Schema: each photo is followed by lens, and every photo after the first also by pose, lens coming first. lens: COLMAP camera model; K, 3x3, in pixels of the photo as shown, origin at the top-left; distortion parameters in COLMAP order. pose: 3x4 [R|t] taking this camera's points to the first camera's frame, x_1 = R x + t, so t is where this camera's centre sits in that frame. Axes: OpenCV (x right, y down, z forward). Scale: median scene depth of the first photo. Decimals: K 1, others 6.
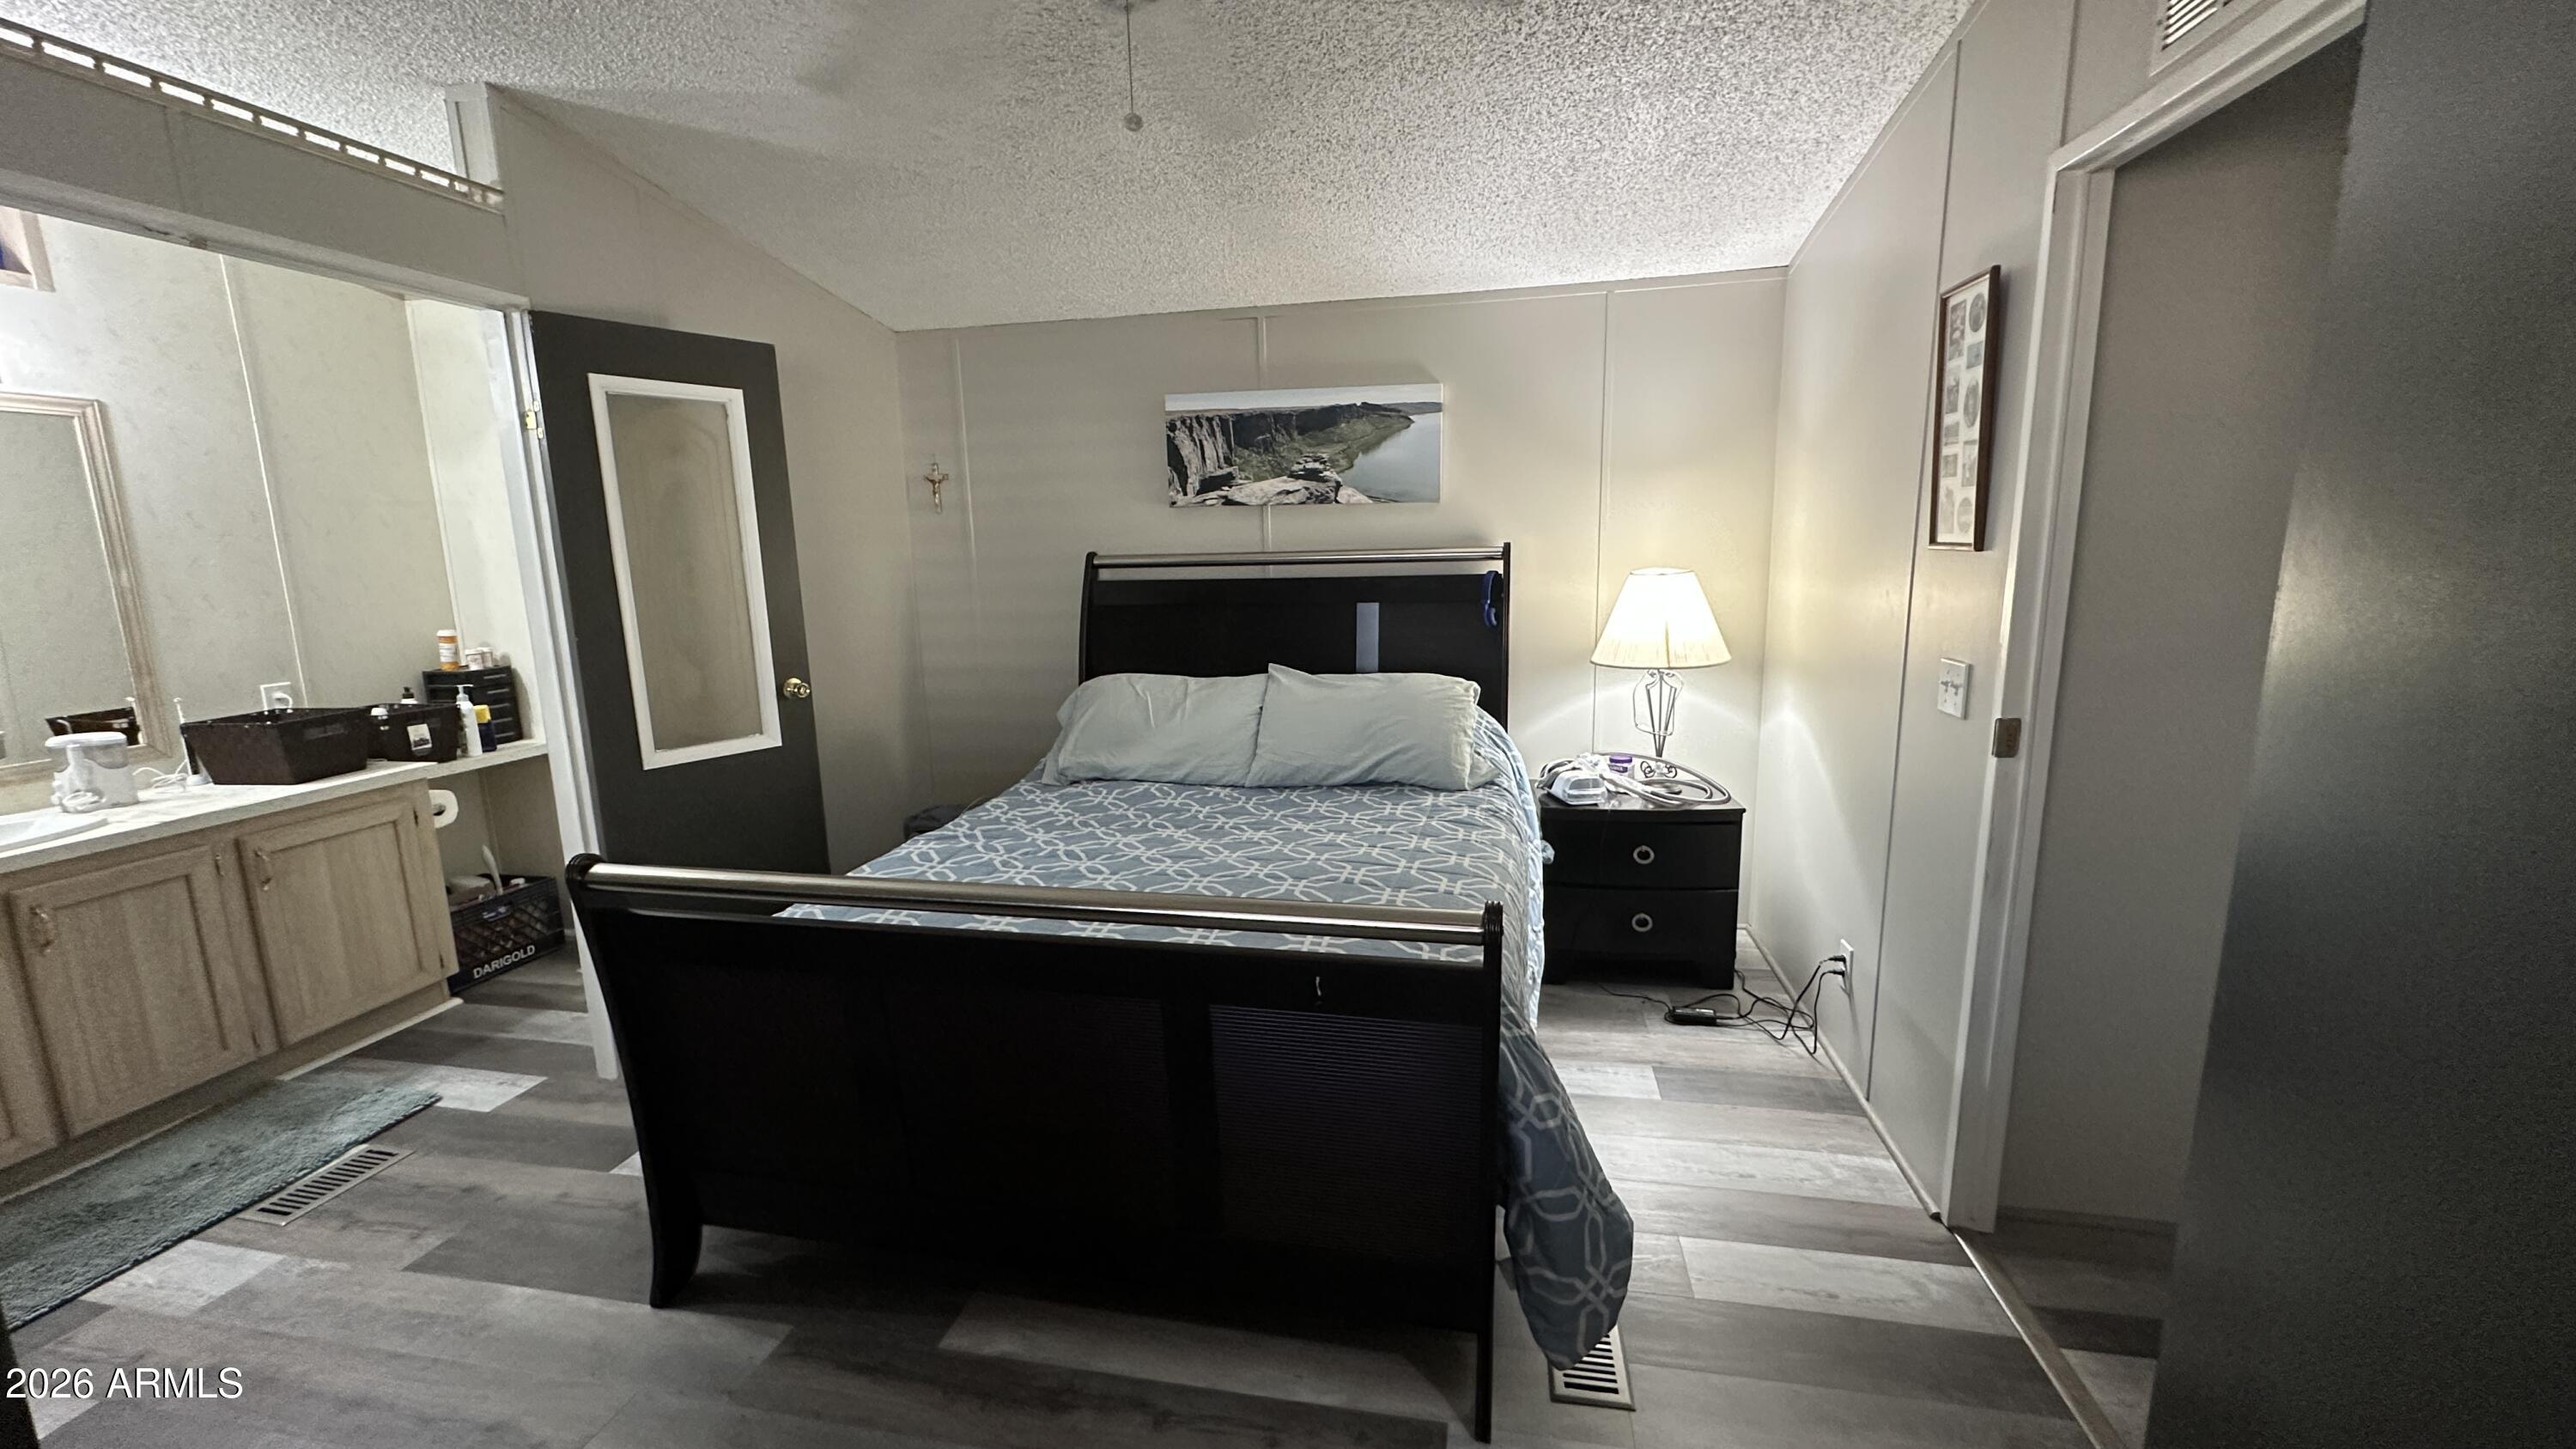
lens RADIAL K [[1024.7, 0, 1285.8], [0, 1024.7, 723.7], [0, 0, 1]] dist [-0.000269, -0.001254]
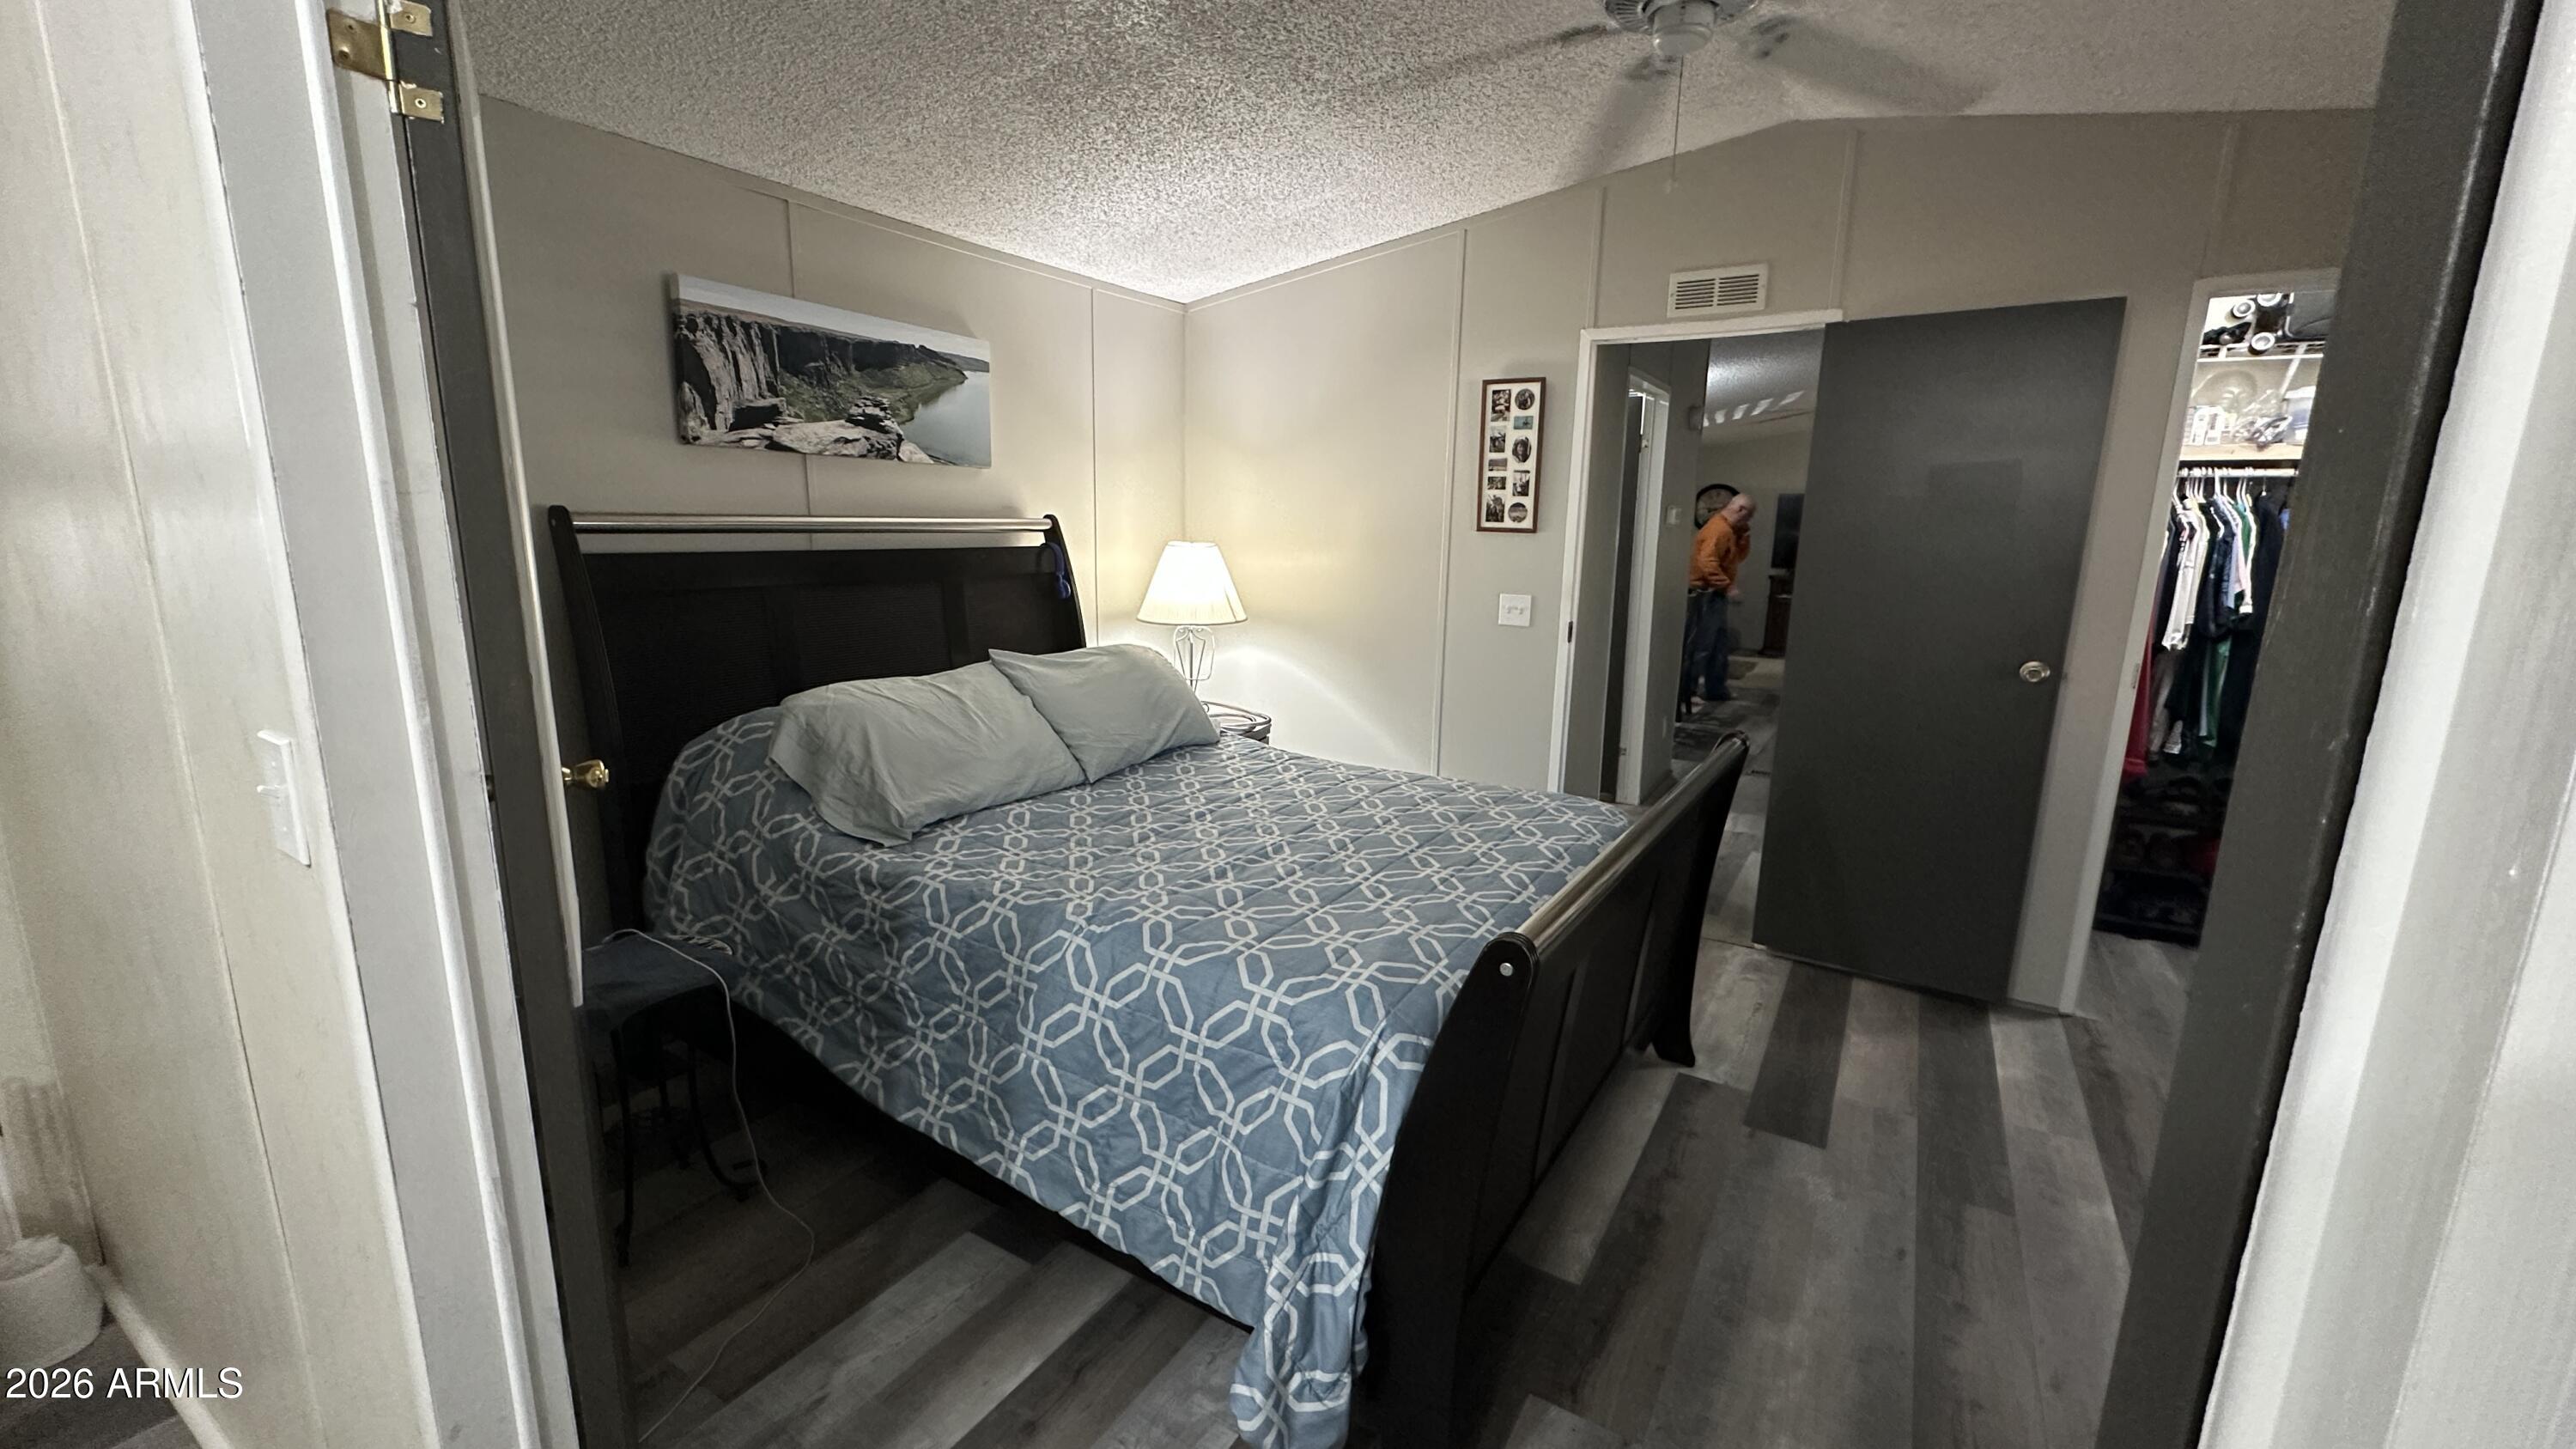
lens RADIAL K [[1024.7, 0, 1288.1], [0, 1024.7, 721.6], [0, 0, 1]] dist [-0.000269, -0.001254]
pose [[0.342293, -0.153731, 0.926932, -0.761232], [0.135759, 0.984264, 0.113108, -0.065139], [-0.929734, 0.087123, 0.357777, 0.492038]]
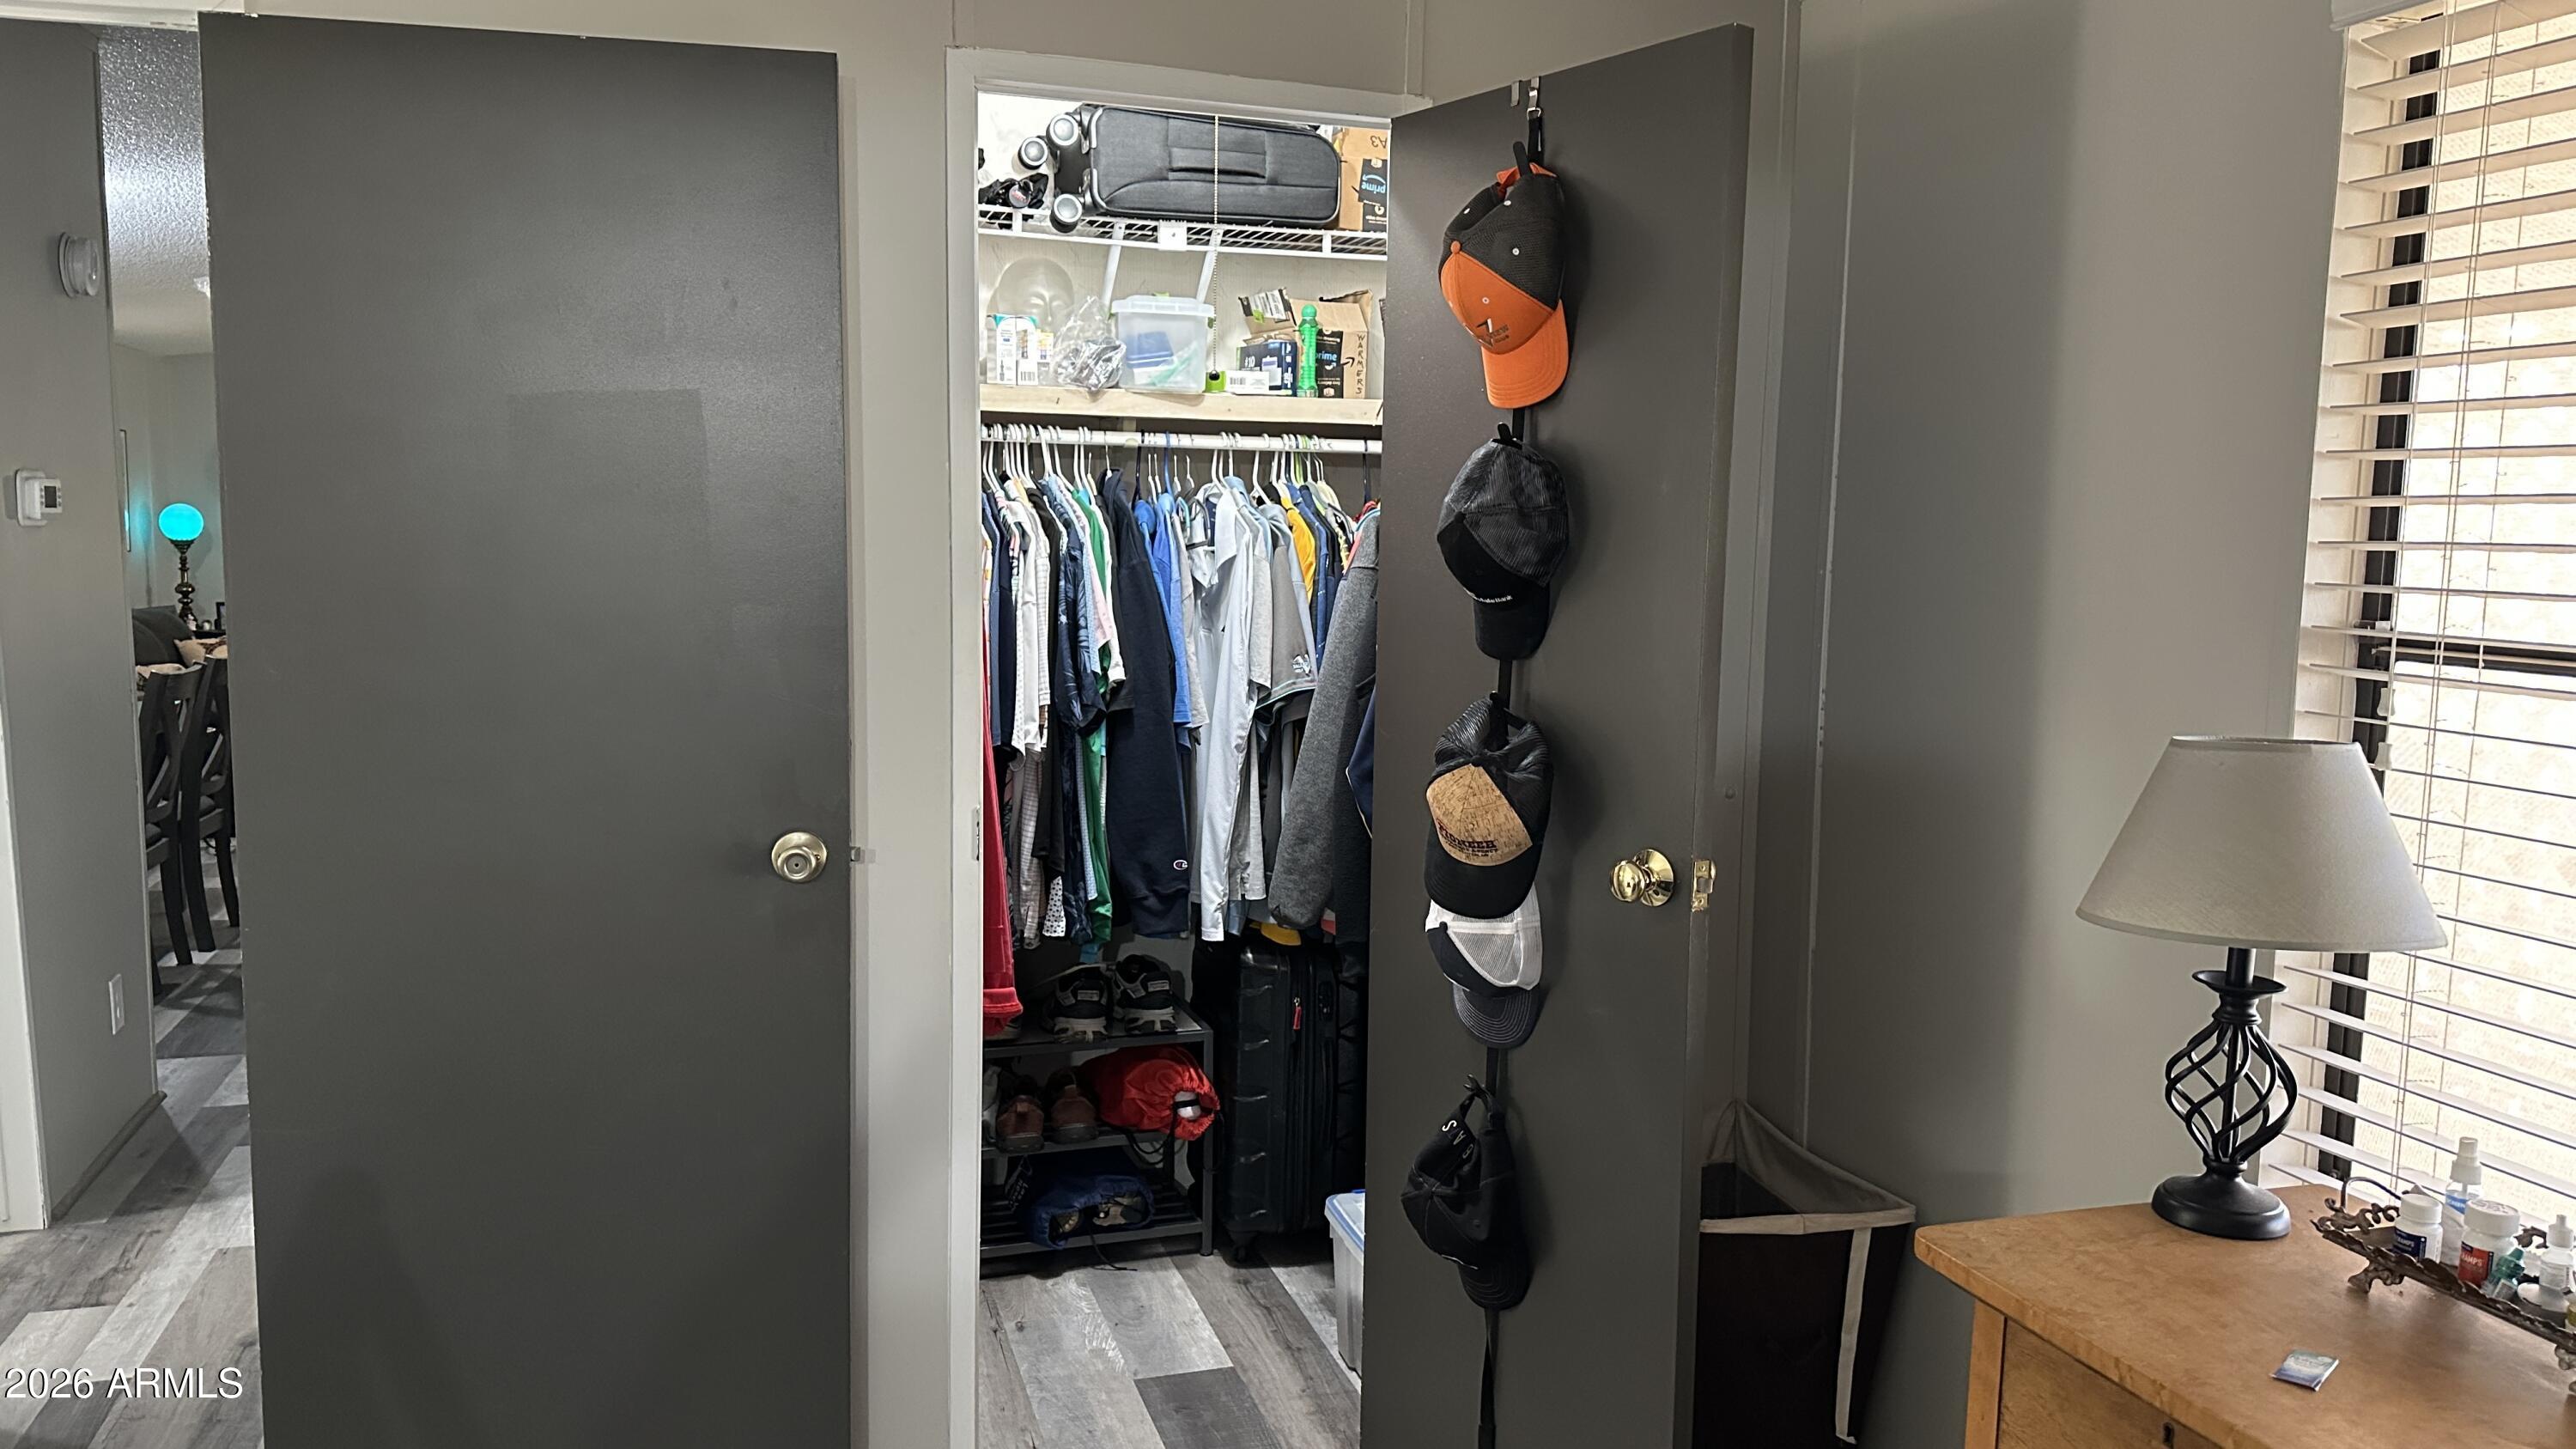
lens RADIAL K [[1797.9, 0, 1289.8], [0, 1797.9, 750.3], [0, 0, 1]] dist [0.081955, -0.108277]
pose [[-0.483717, -0.091296, 0.870450, -0.423886], [0.149229, 0.971378, 0.184810, -0.062910], [-0.862409, 0.219292, -0.456248, 0.354659]]
